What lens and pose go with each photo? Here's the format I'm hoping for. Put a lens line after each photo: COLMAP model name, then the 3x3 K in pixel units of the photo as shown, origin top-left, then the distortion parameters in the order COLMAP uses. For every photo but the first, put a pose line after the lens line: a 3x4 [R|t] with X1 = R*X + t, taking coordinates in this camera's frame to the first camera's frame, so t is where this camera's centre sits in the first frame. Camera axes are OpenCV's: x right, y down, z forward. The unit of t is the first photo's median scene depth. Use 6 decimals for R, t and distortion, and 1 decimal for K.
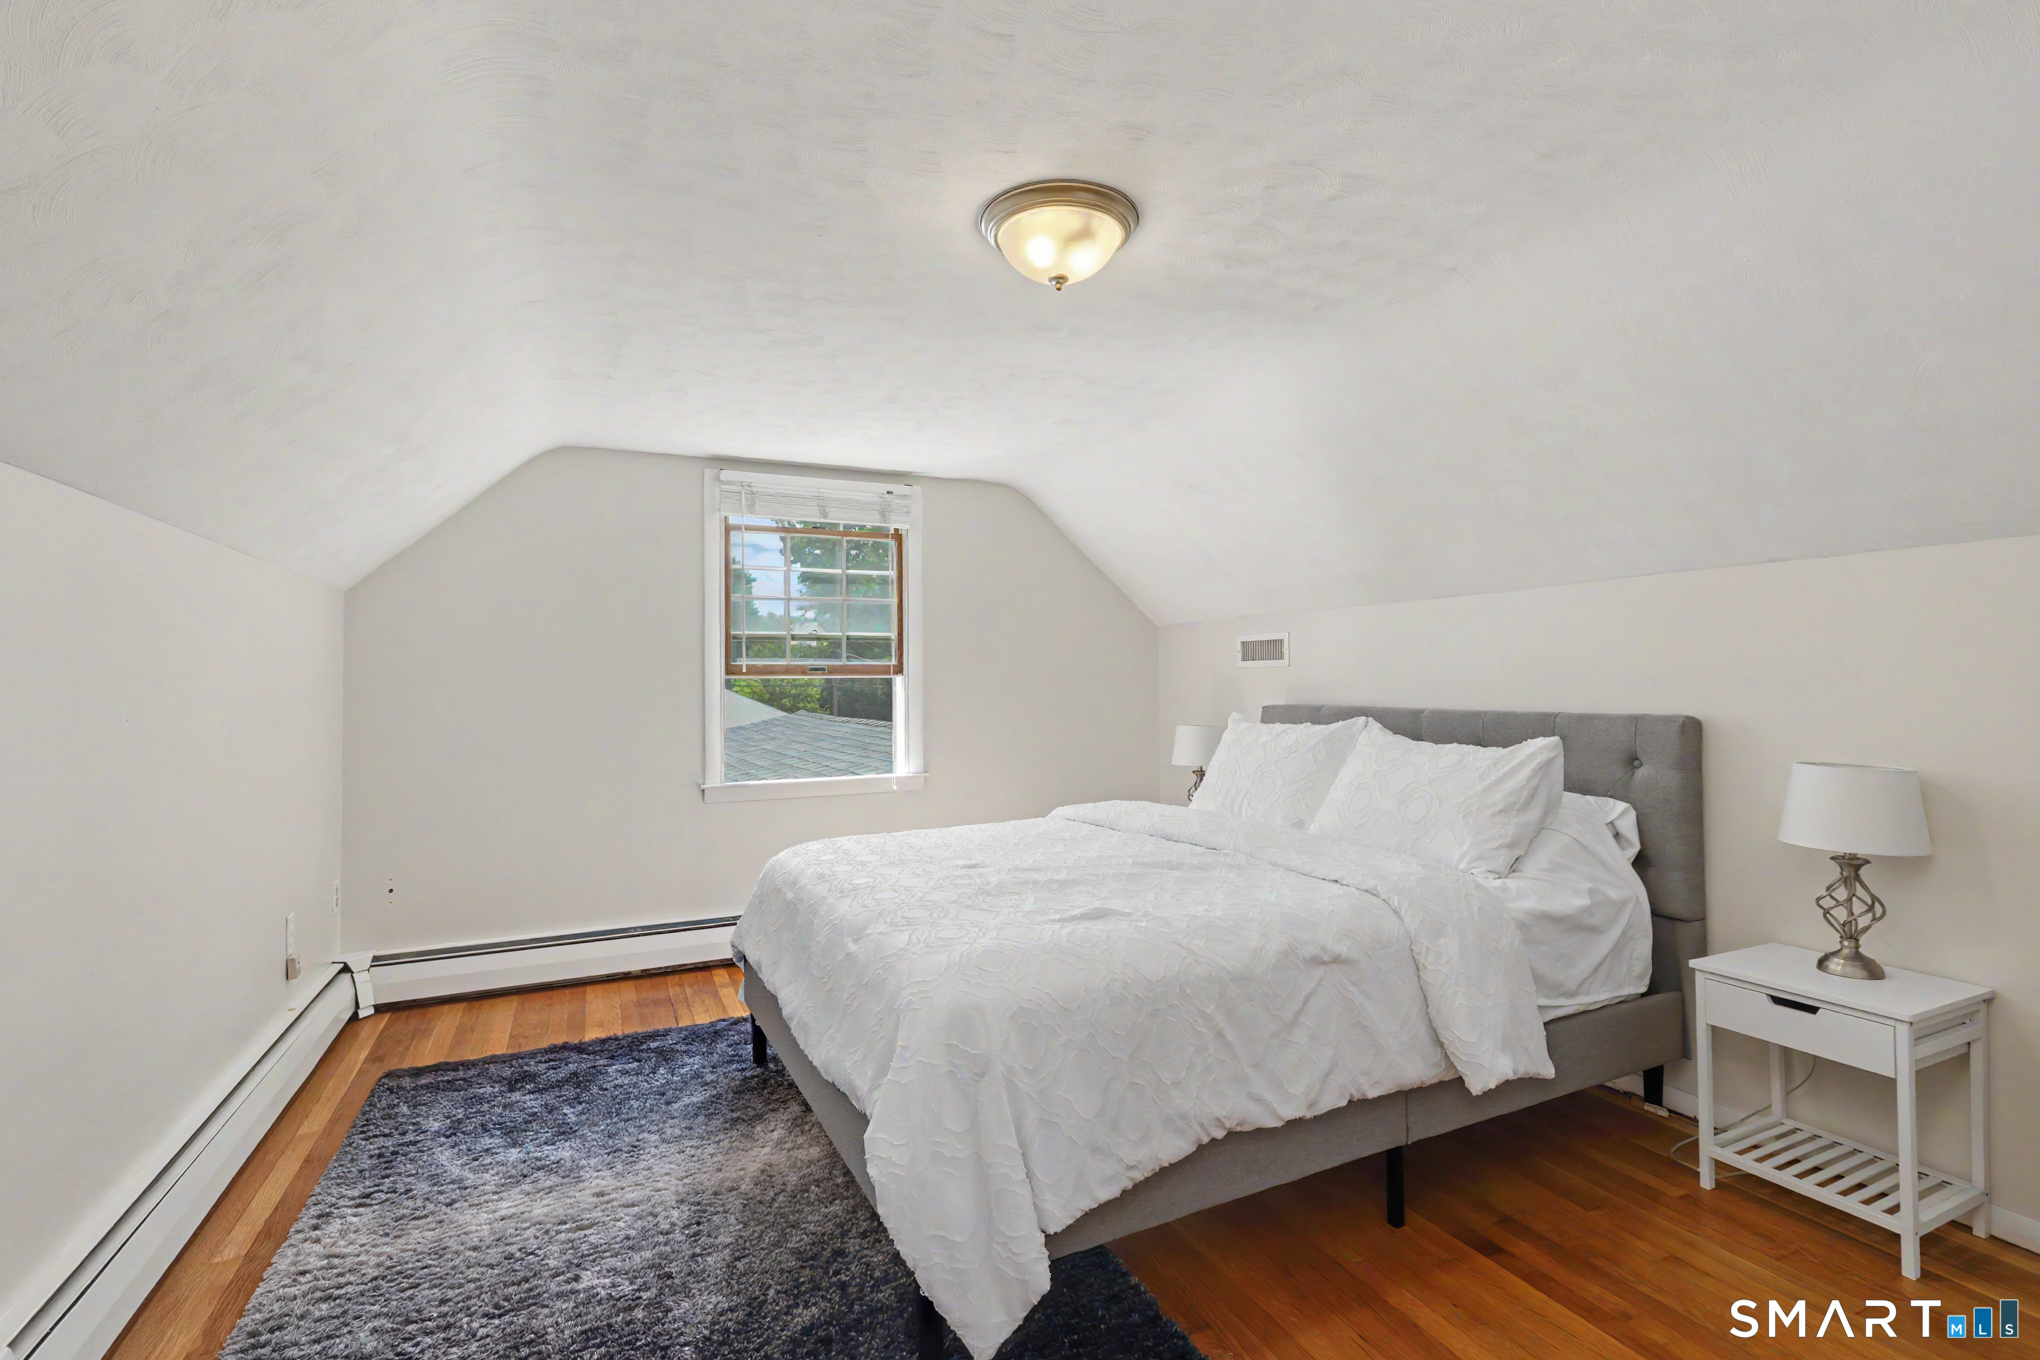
lens RADIAL K [[921.4, 0, 1009.2], [0, 921.4, 673.4], [0, 0, 1]] dist [-0.001360, -0.001537]
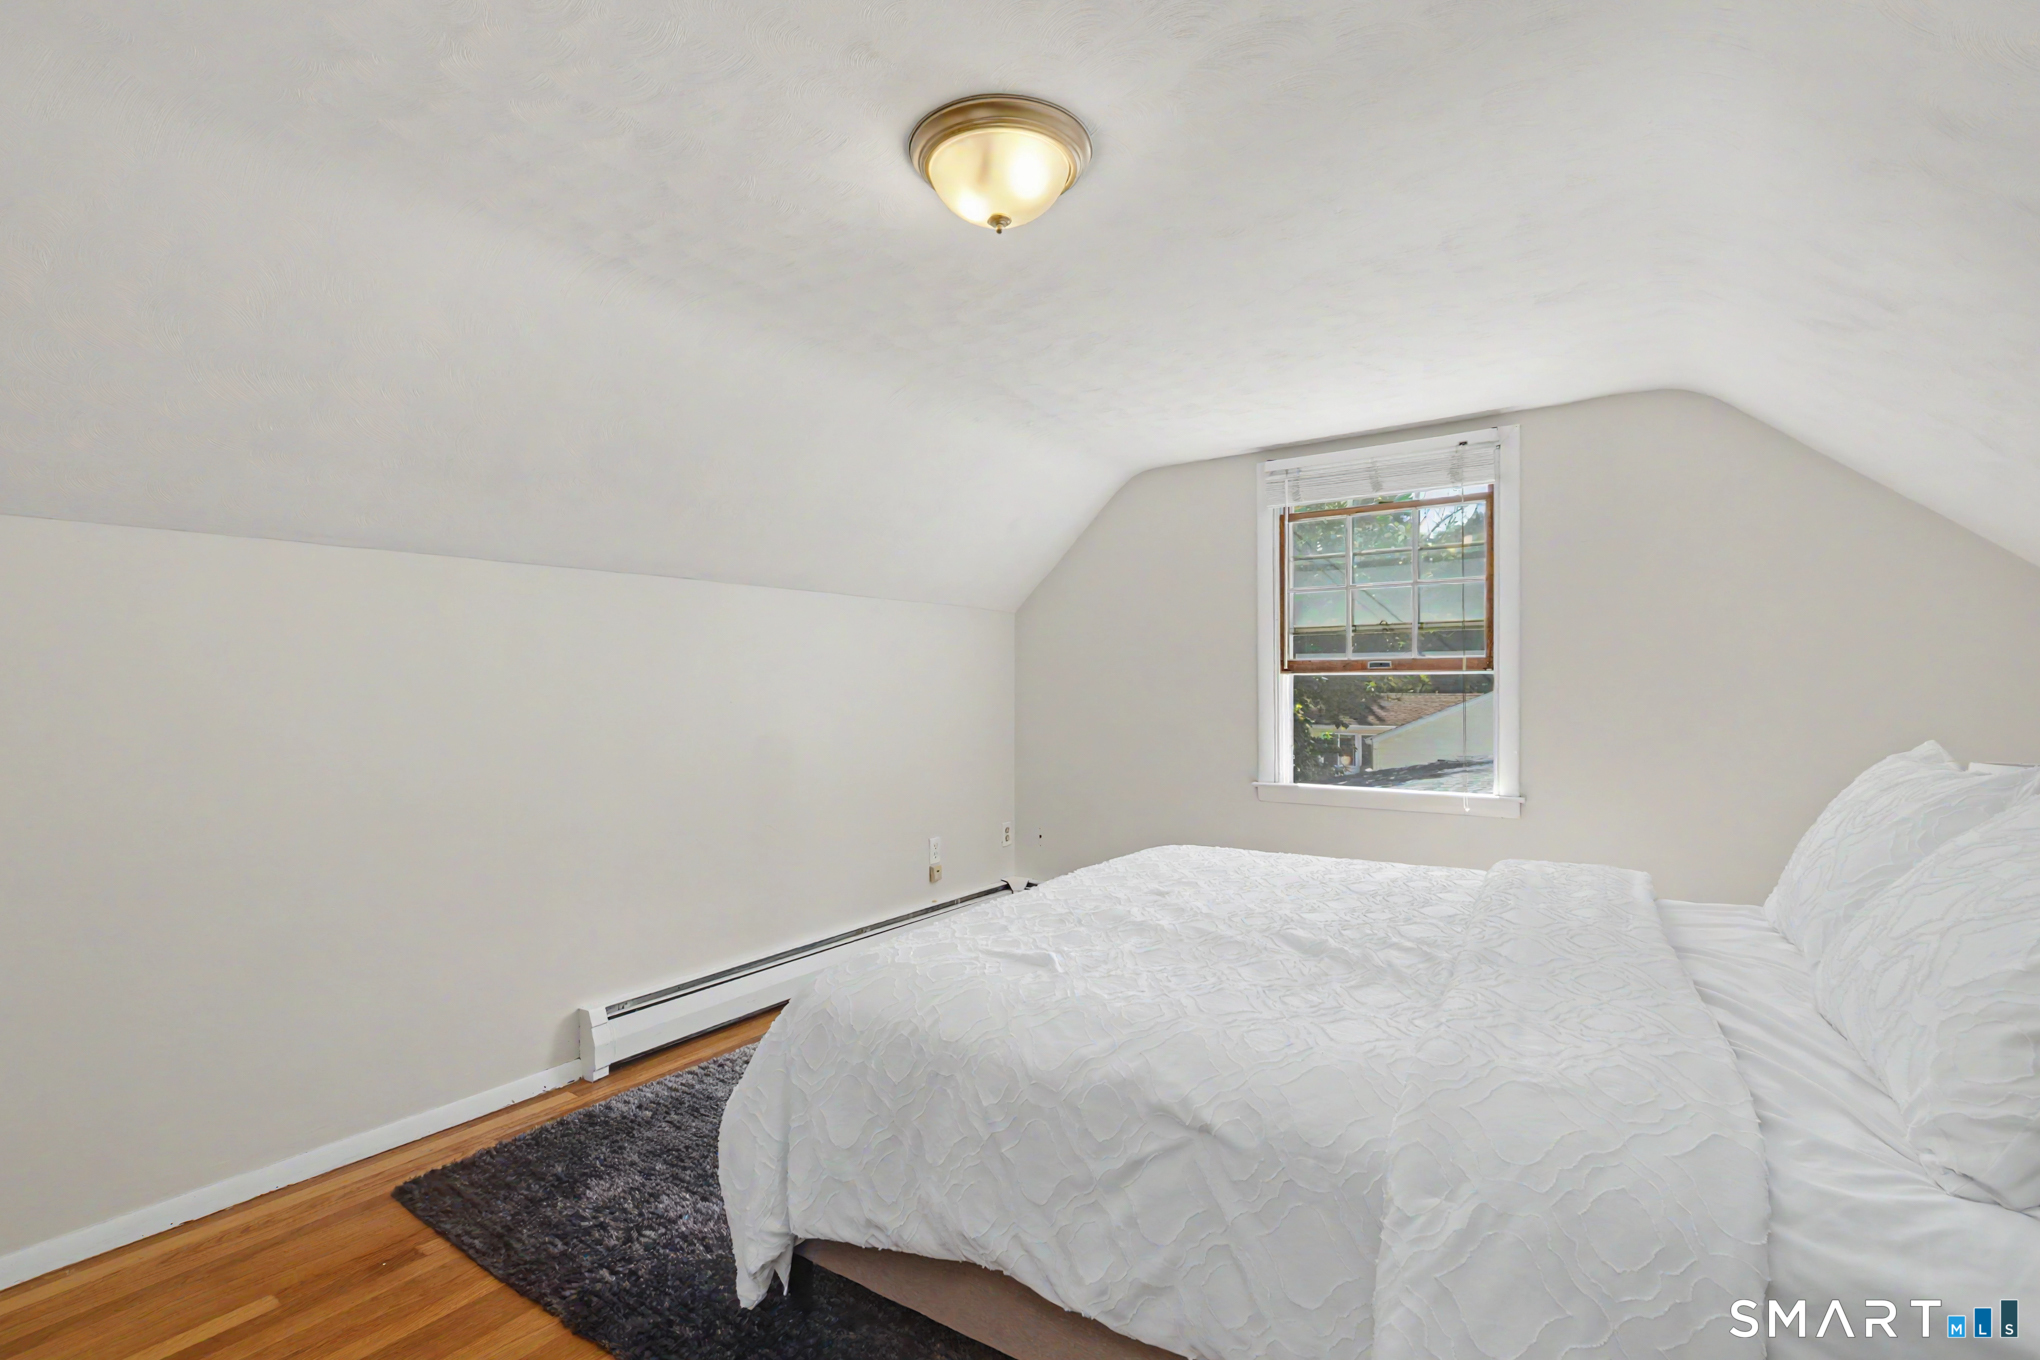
lens RADIAL K [[917.8, 0, 1017.1], [0, 917.8, 681.4], [0, 0, 1]] dist [0.001047, -0.000370]
pose [[0.504833, 0.007518, -0.863184, 0.817579], [0.008099, 0.999877, 0.013446, -0.005025], [0.863179, -0.013779, 0.504710, 0.569610]]
